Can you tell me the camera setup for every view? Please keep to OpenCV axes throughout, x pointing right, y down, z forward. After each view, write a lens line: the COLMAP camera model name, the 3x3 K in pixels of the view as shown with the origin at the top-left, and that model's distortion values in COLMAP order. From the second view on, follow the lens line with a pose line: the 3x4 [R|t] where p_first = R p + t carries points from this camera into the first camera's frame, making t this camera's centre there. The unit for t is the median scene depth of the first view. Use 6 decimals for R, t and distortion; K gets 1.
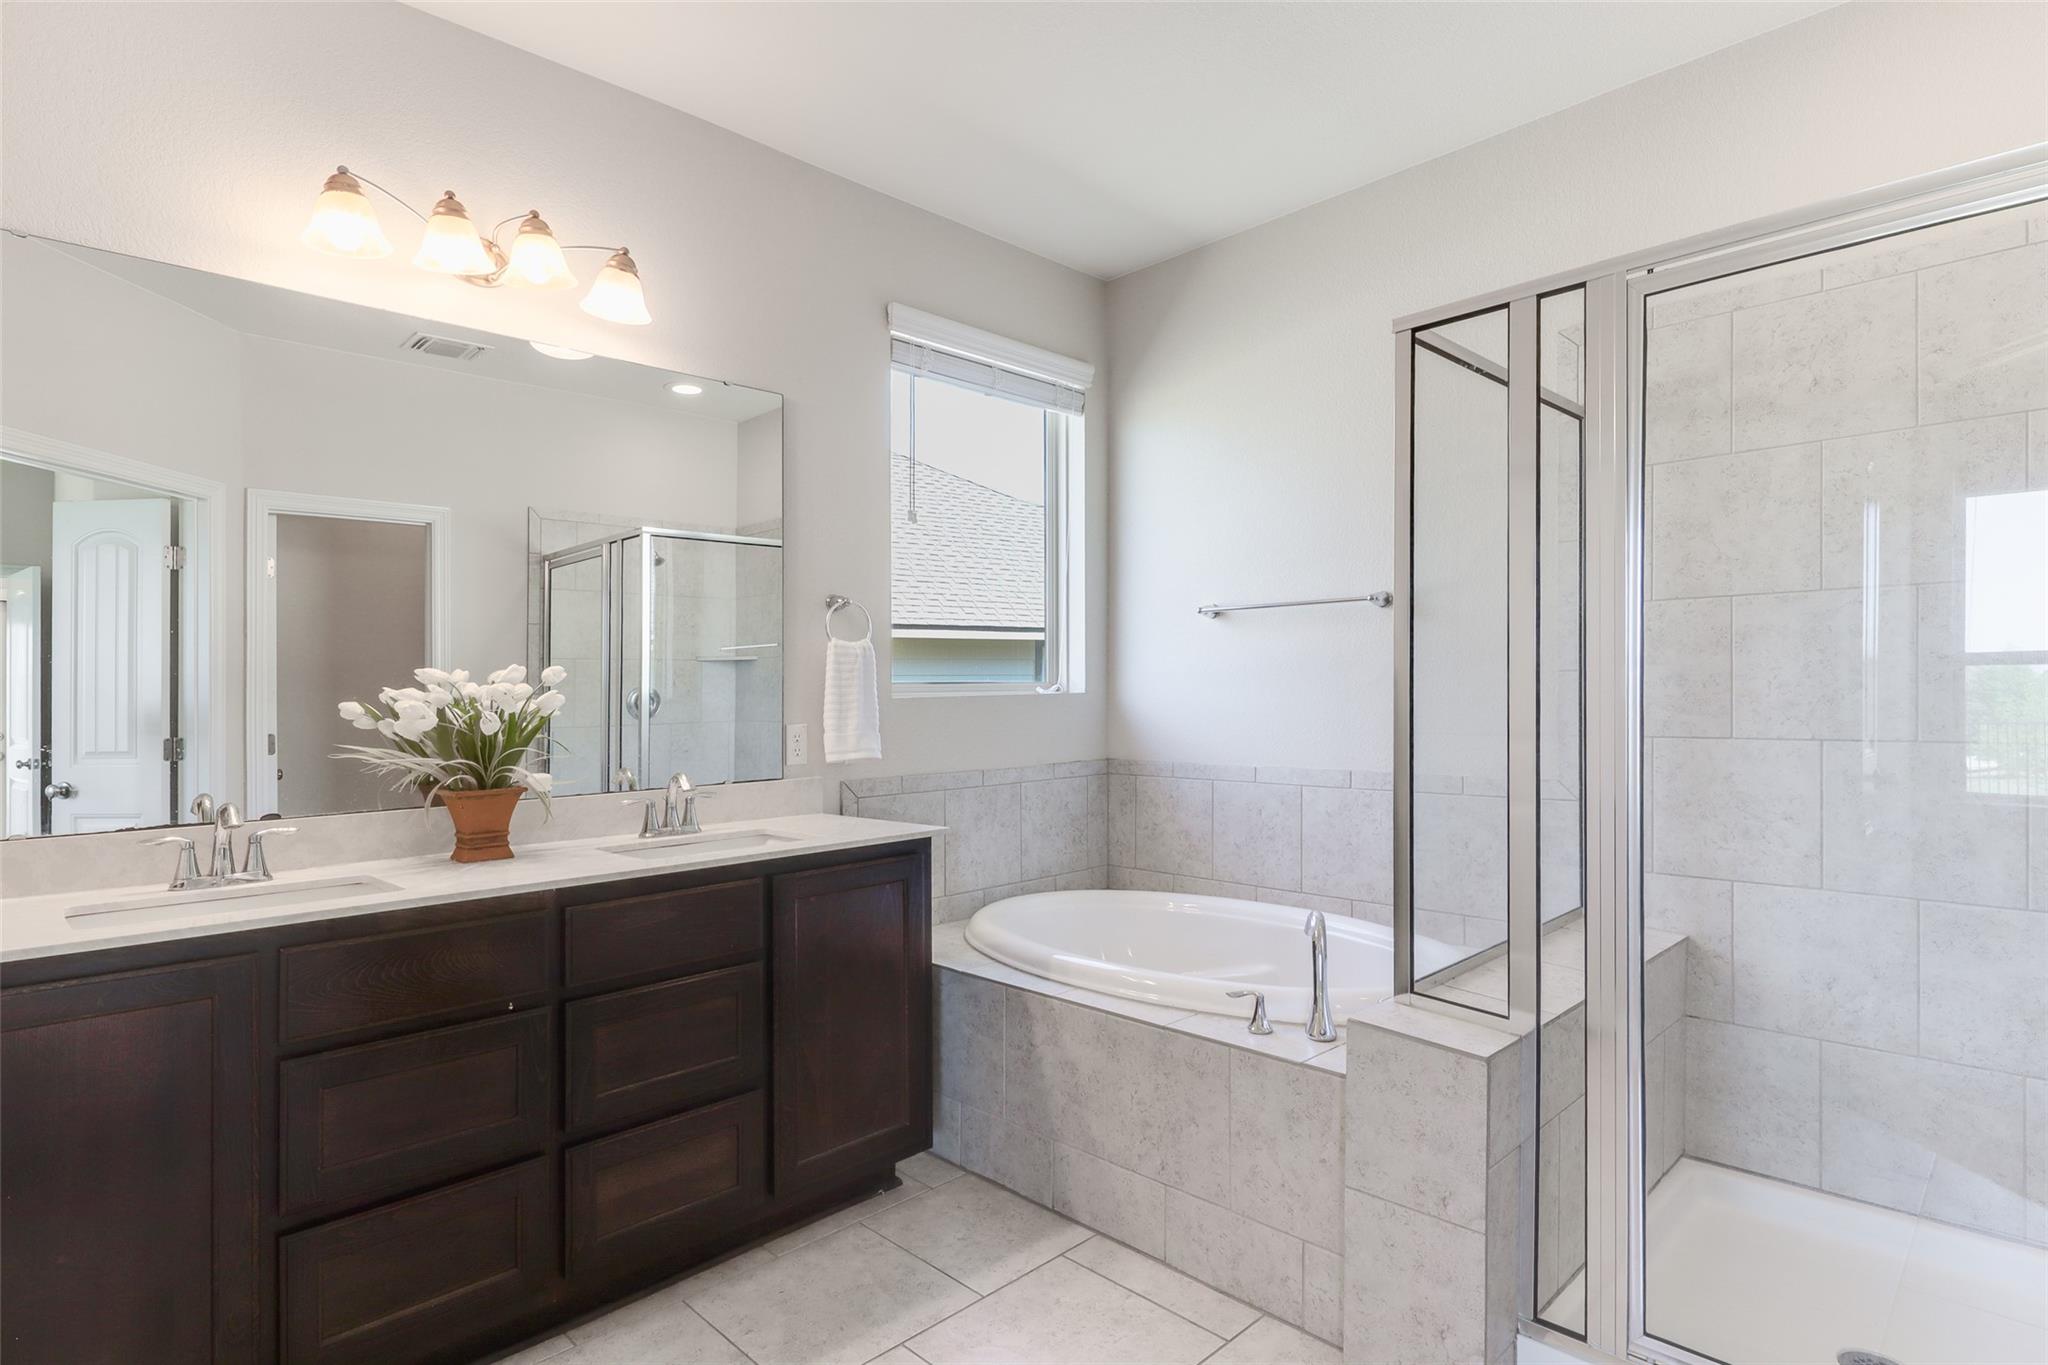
lens RADIAL K [[1055.5, 0, 1028.6], [0, 1055.5, 712.8], [0, 0, 1]] dist [-0.001039, -0.001141]
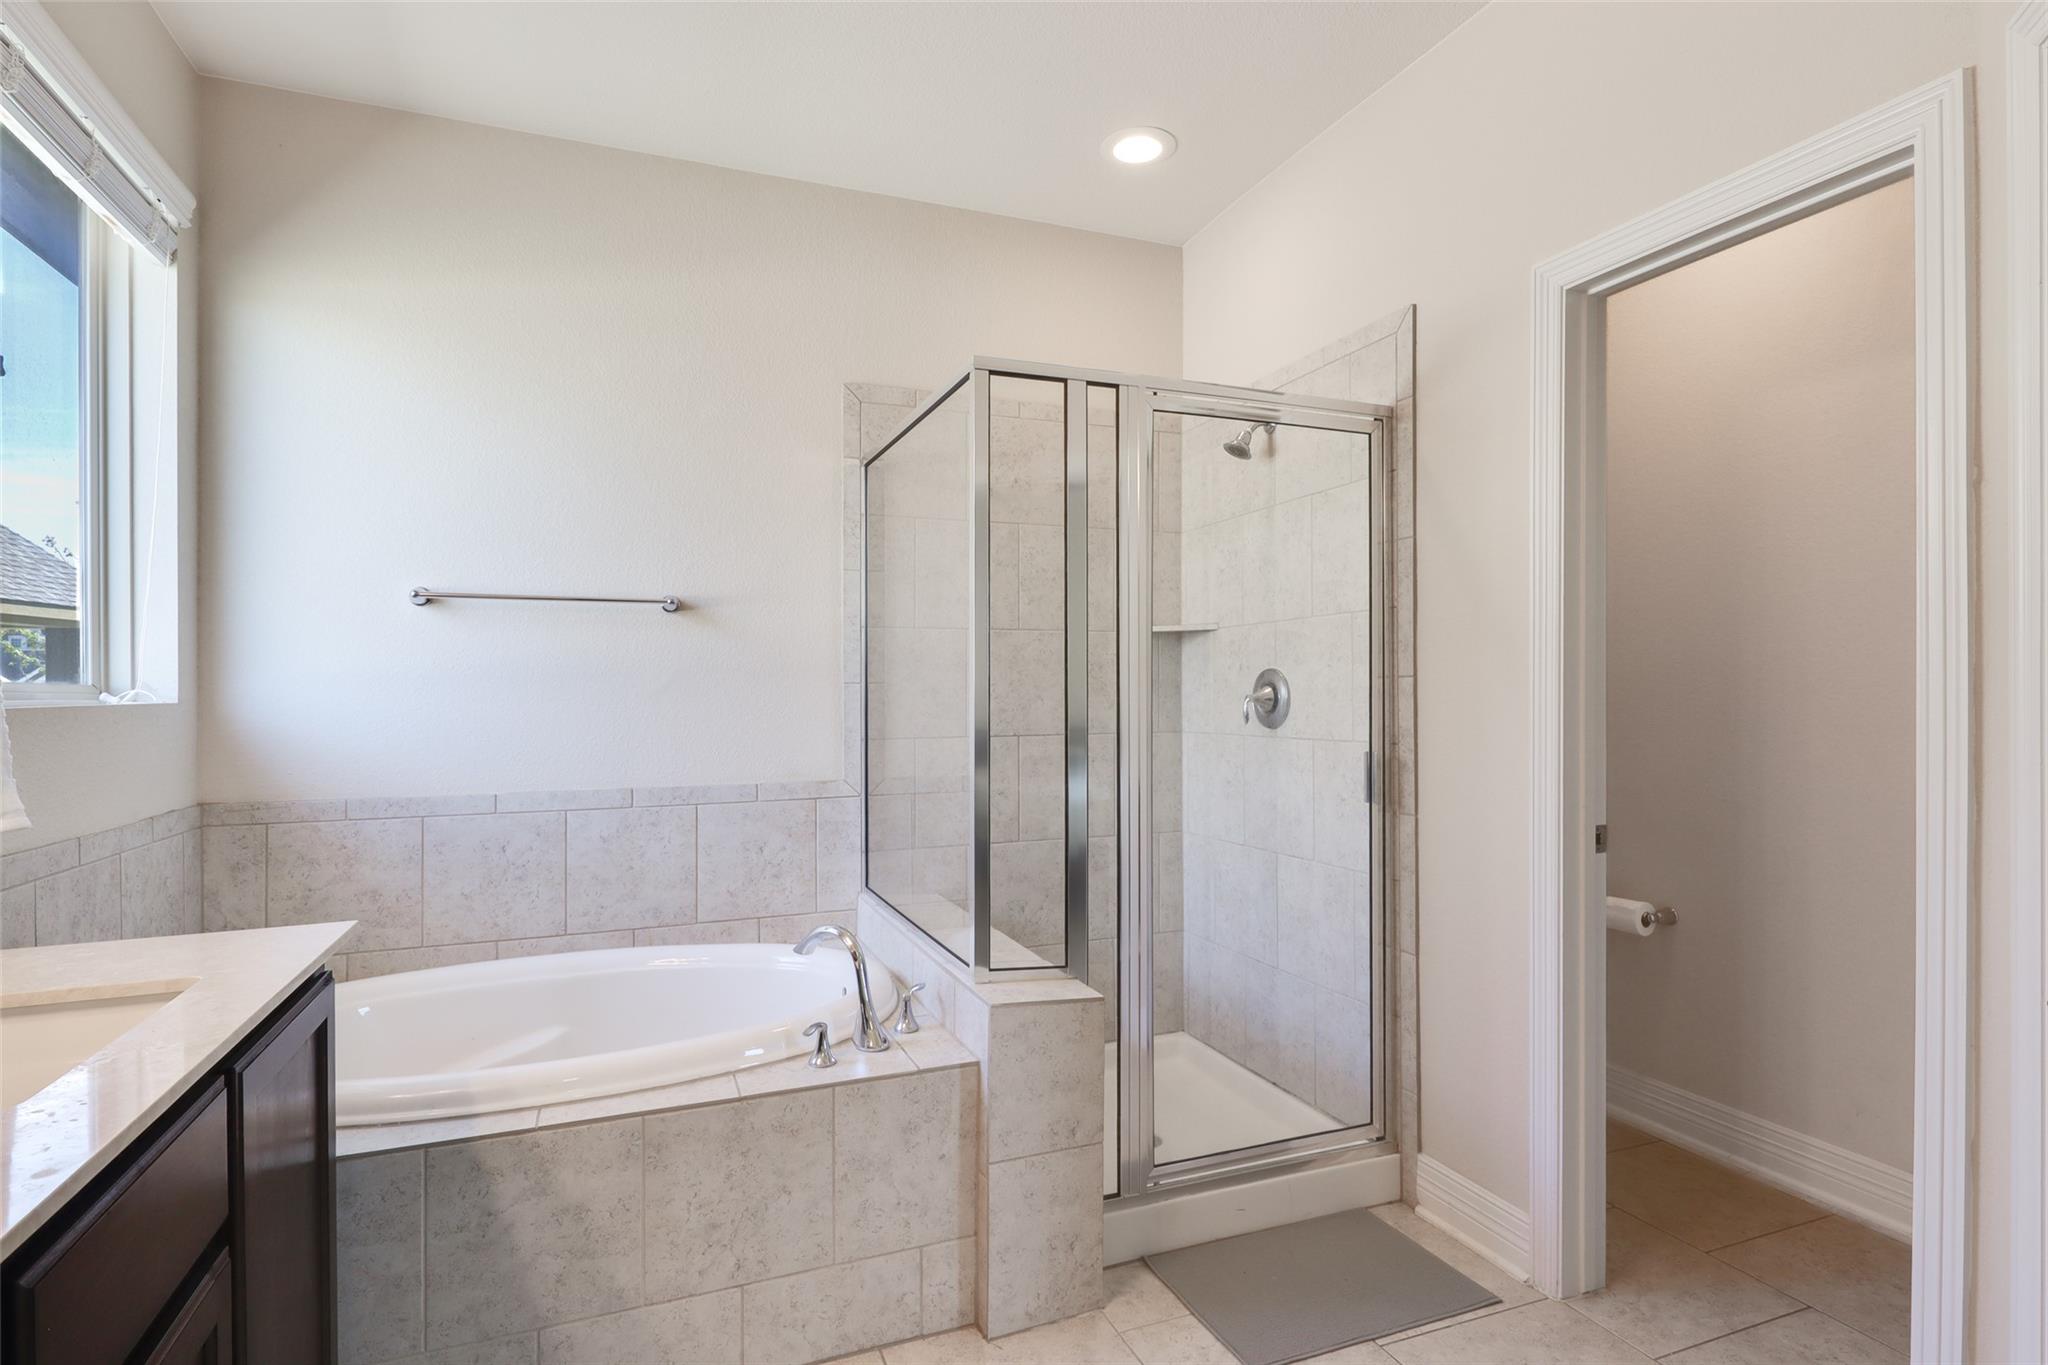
lens RADIAL K [[1055.5, 0, 1028.6], [0, 1055.5, 712.8], [0, 0, 1]] dist [-0.001039, -0.001141]
pose [[0.384421, -0.009450, 0.923110, -0.495425], [0.021453, 0.999769, 0.001300, -0.004415], [-0.922909, 0.019304, 0.384534, 0.409651]]
